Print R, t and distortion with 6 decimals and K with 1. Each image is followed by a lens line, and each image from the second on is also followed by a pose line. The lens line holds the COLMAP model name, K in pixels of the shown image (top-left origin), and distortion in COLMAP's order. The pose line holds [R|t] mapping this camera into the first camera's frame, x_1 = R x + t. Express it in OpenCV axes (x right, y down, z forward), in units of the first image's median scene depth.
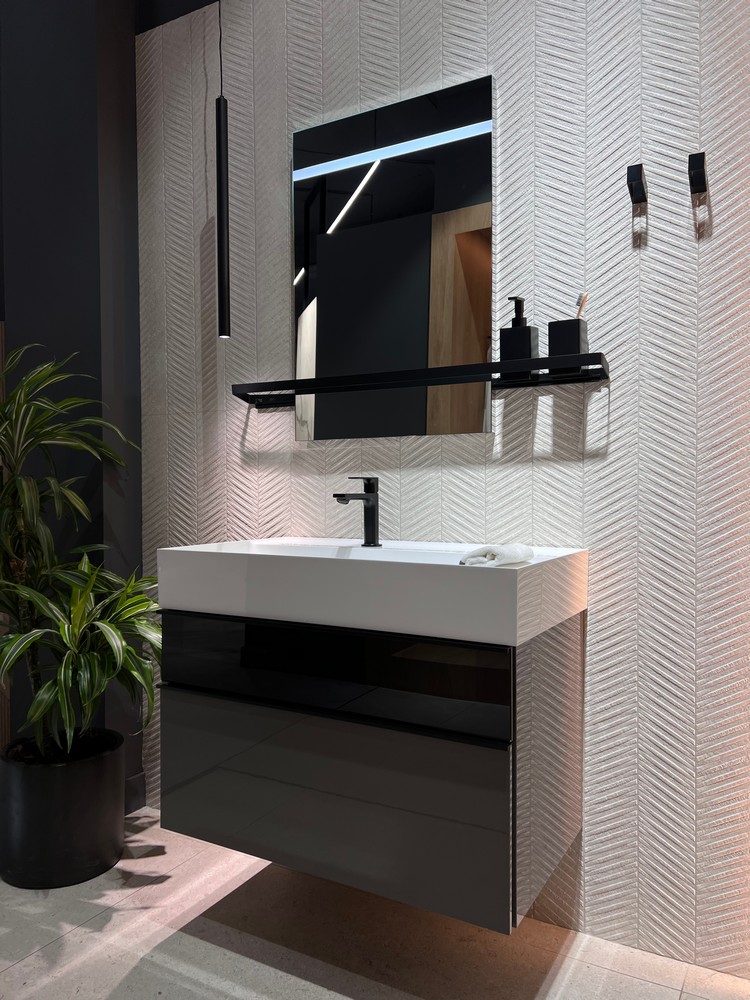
lens RADIAL K [[754.6, 0, 373.8], [0, 754.6, 506.0], [0, 0, 1]] dist [0.052543, -0.062441]
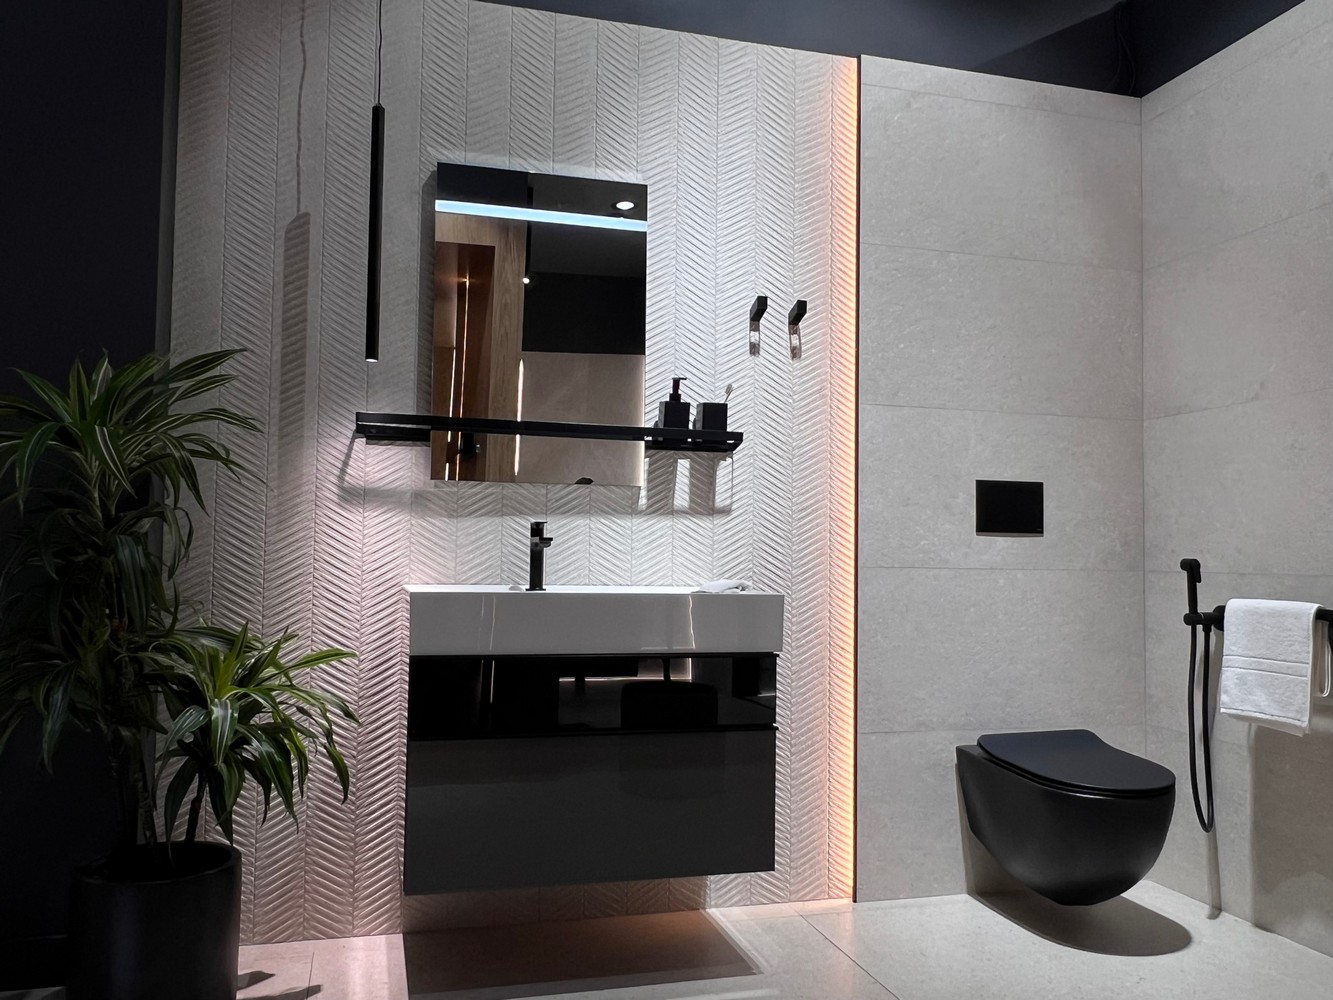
lens RADIAL K [[1056.1, 0, 666.5], [0, 1056.1, 500.0], [0, 0, 1]] dist [-0.008305, -0.001414]
pose [[0.696514, 0.048884, 0.715876, -0.979389], [-0.000473, 0.997708, -0.067669, 0.030527], [-0.717543, 0.046794, 0.694941, -0.131665]]
